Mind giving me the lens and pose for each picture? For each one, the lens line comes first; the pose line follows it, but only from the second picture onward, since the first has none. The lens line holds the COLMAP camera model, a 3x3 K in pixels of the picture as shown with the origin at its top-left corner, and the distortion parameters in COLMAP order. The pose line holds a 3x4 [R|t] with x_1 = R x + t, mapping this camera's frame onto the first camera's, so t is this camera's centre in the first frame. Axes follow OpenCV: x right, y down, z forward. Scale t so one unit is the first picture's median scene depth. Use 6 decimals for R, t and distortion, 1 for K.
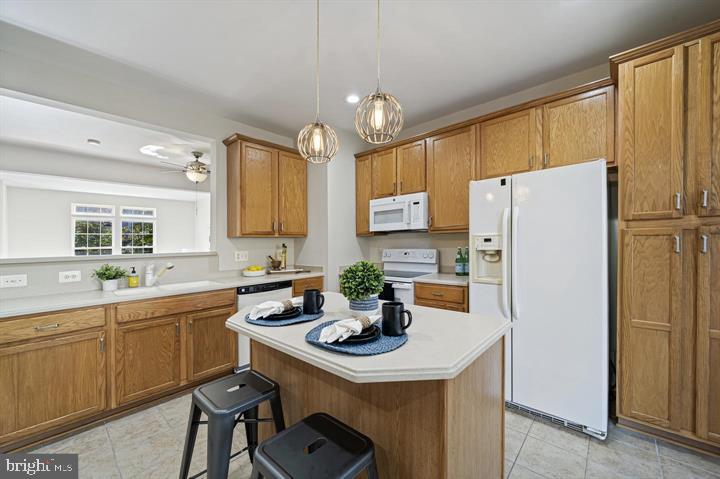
lens RADIAL K [[280.4, 0, 348.8], [0, 280.4, 245.0], [0, 0, 1]] dist [0.000988, -0.000108]
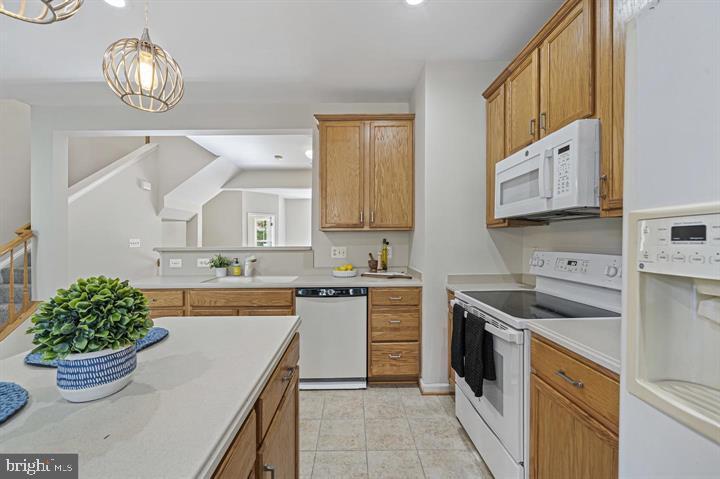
lens RADIAL K [[280.4, 0, 366.4], [0, 280.4, 239.9], [0, 0, 1]] dist [0.000988, -0.000108]
pose [[0.698902, 0.013158, -0.715096, 0.406056], [-0.011893, 0.999906, 0.006774, -0.009089], [0.715118, 0.003771, 0.698993, 0.565958]]
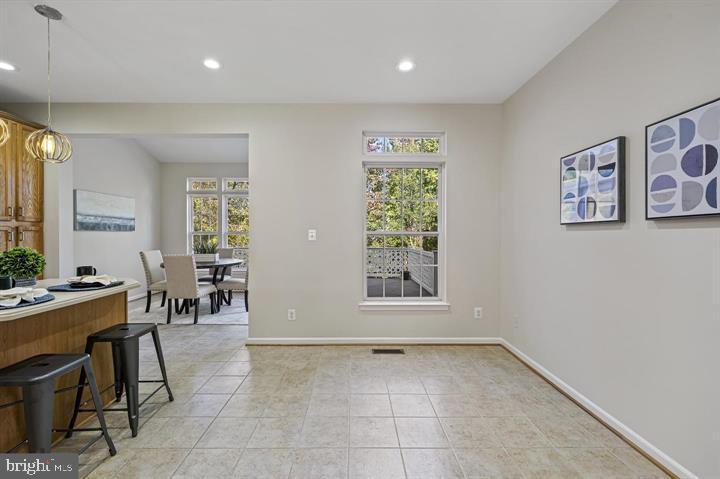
lens RADIAL K [[297.5, 0, 356.9], [0, 297.5, 236.1], [0, 0, 1]] dist [0.001093, -0.000200]
pose [[-0.695090, 0.002327, 0.718919, -1.047648], [0.008605, 0.999950, 0.005084, 0.003382], [-0.718871, 0.009720, -0.695075, 0.478335]]
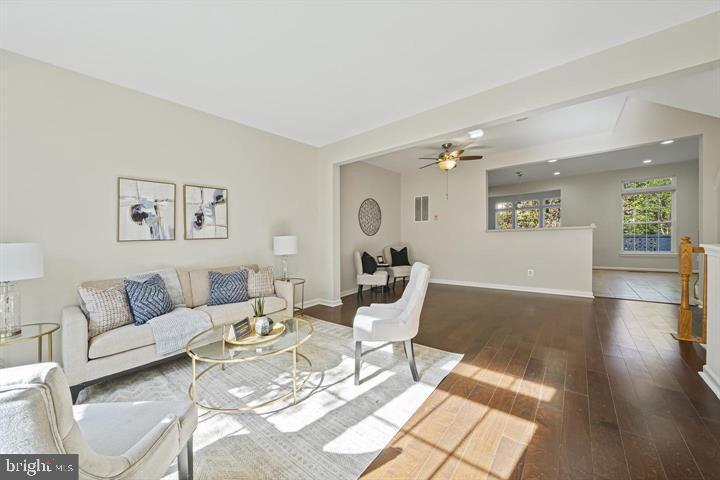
lens RADIAL K [[250.3, 0, 355.5], [0, 250.3, 238.3], [0, 0, 1]] dist [0.000655, -0.000047]
pose [[-0.037866, -0.004258, 0.999274, -2.469388], [0.030416, 0.999523, 0.005412, 0.049393], [-0.998820, 0.030599, -0.037718, 2.221328]]
